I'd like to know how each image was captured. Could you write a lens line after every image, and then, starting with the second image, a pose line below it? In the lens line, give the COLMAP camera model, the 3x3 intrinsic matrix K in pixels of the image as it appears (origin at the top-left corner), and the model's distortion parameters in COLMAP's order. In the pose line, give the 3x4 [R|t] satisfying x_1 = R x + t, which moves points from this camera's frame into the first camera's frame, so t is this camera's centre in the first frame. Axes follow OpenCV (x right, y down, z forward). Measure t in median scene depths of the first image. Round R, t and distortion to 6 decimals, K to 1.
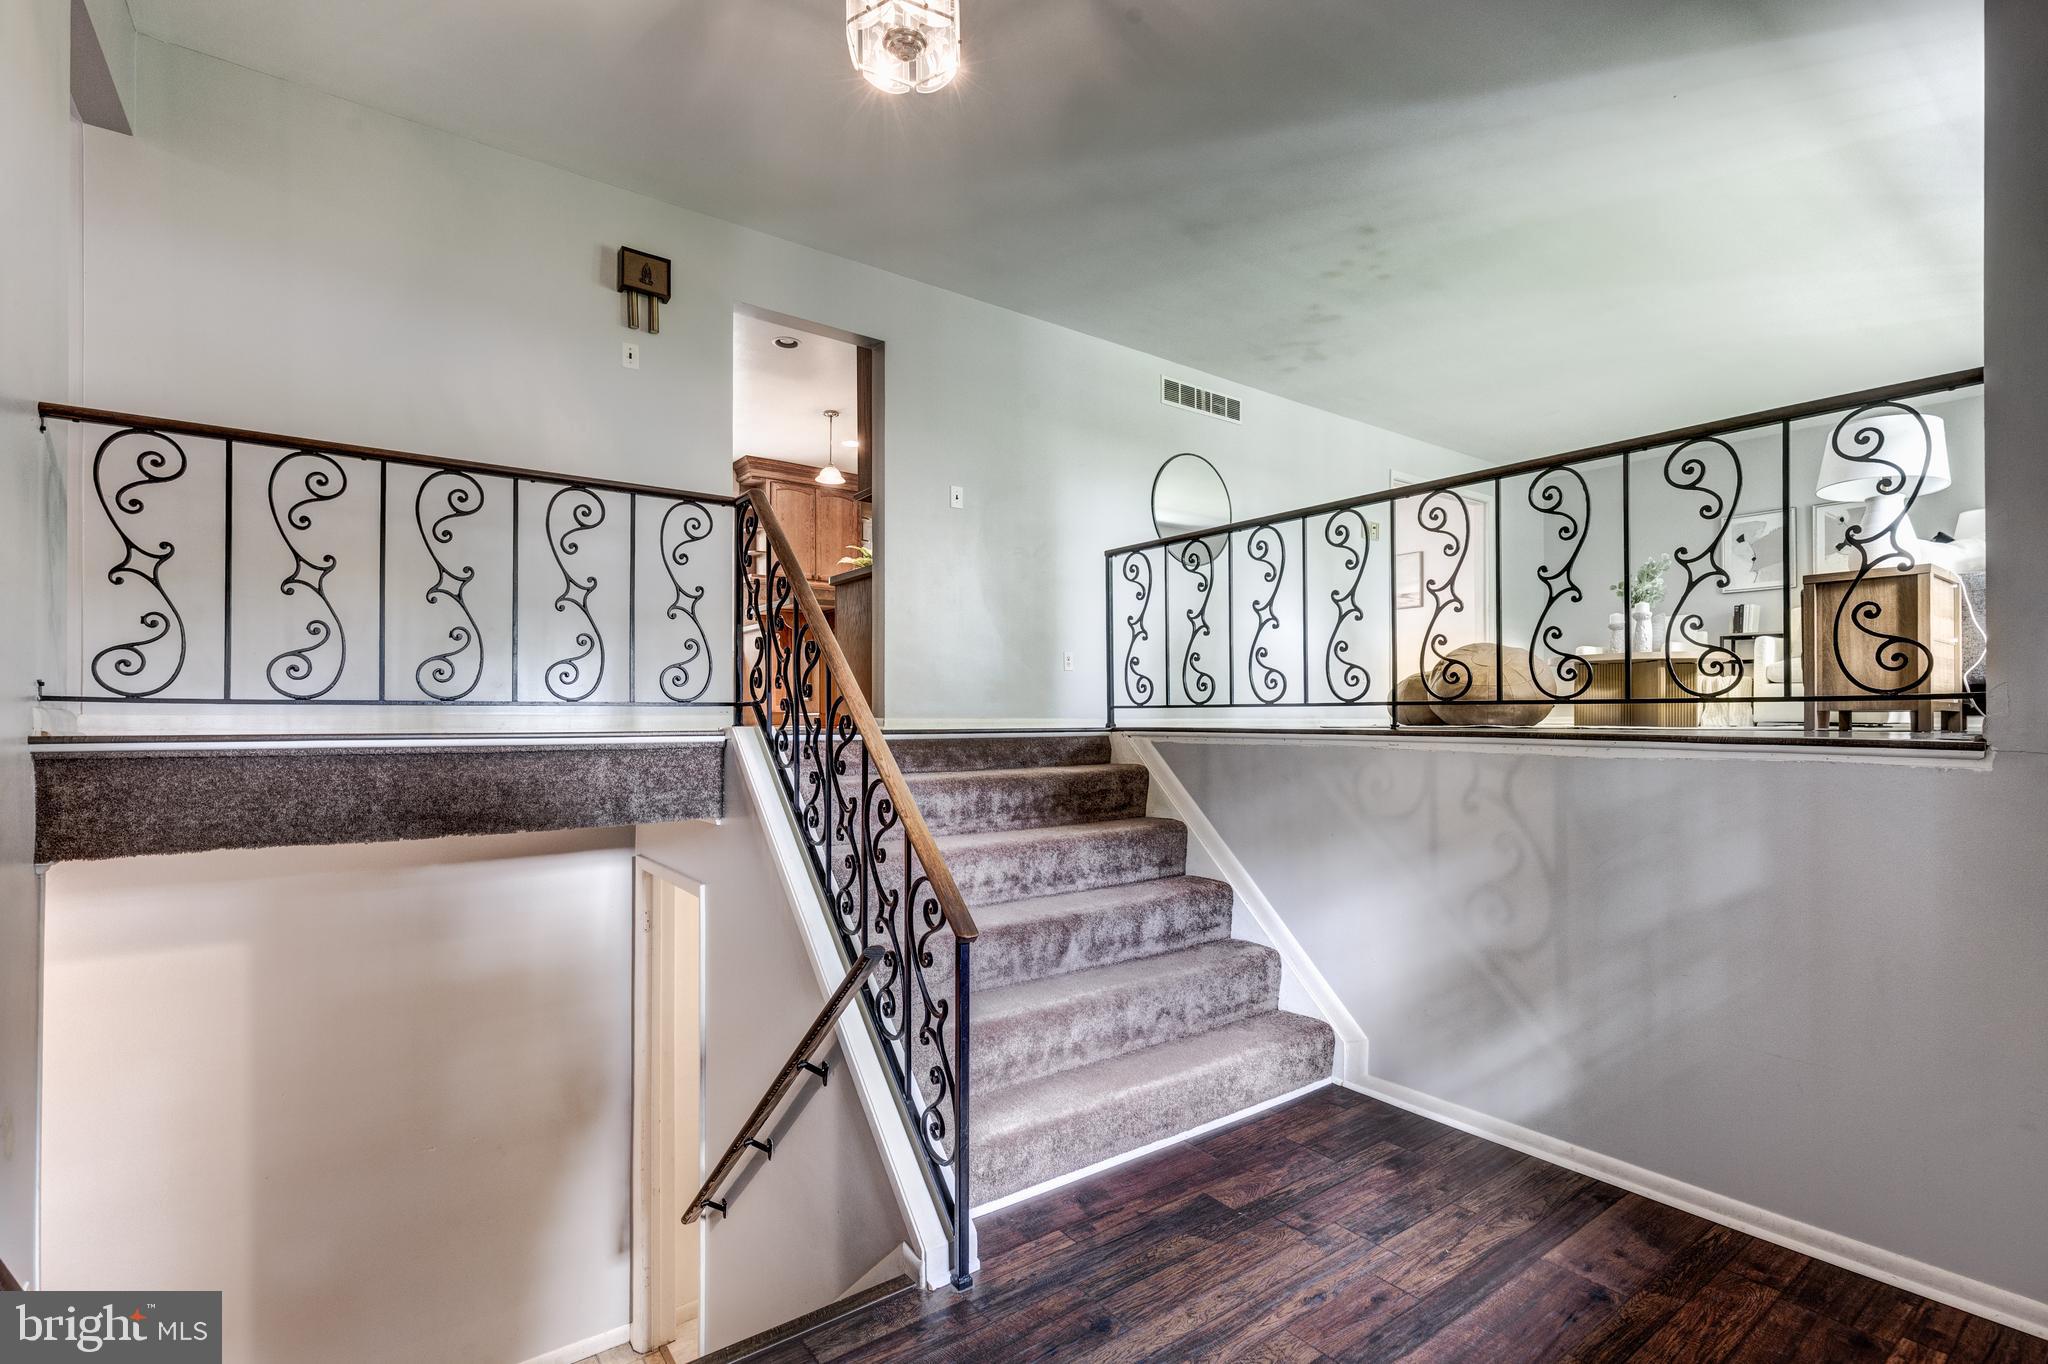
lens RADIAL K [[936.1, 0, 1023.6], [0, 936.1, 702.4], [0, 0, 1]] dist [0.002571, -0.000014]
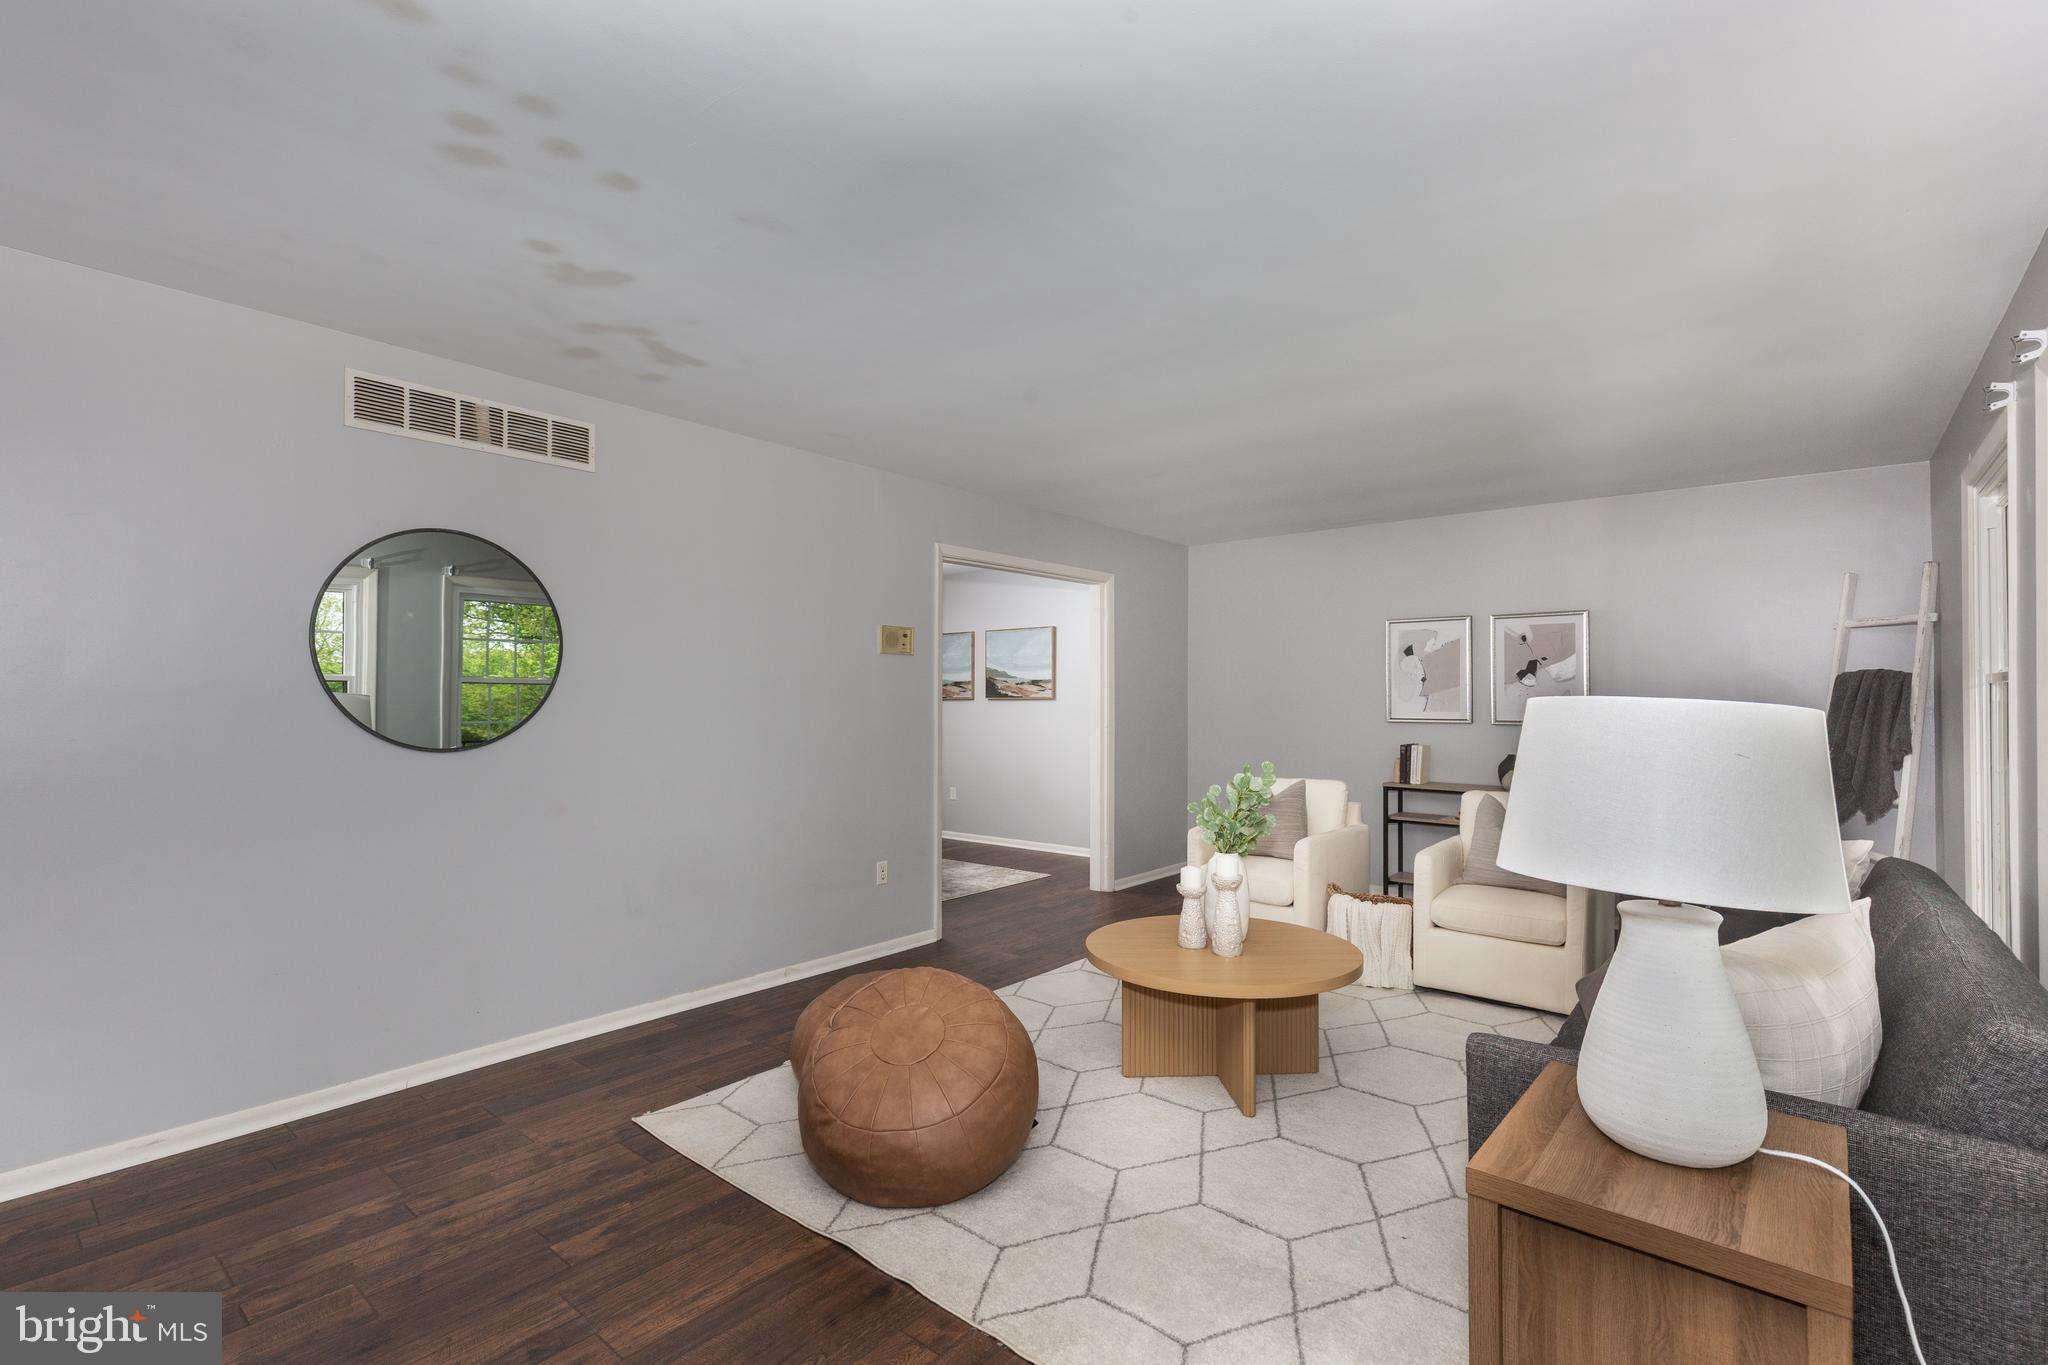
lens RADIAL K [[936.1, 0, 1039.9], [0, 936.1, 676.4], [0, 0, 1]] dist [0.002571, -0.000014]
pose [[0.967946, 0.004097, 0.251126, 0.347324], [-0.001759, 0.999953, -0.009533, -0.174656], [-0.251153, 0.008786, 0.967907, 0.416924]]
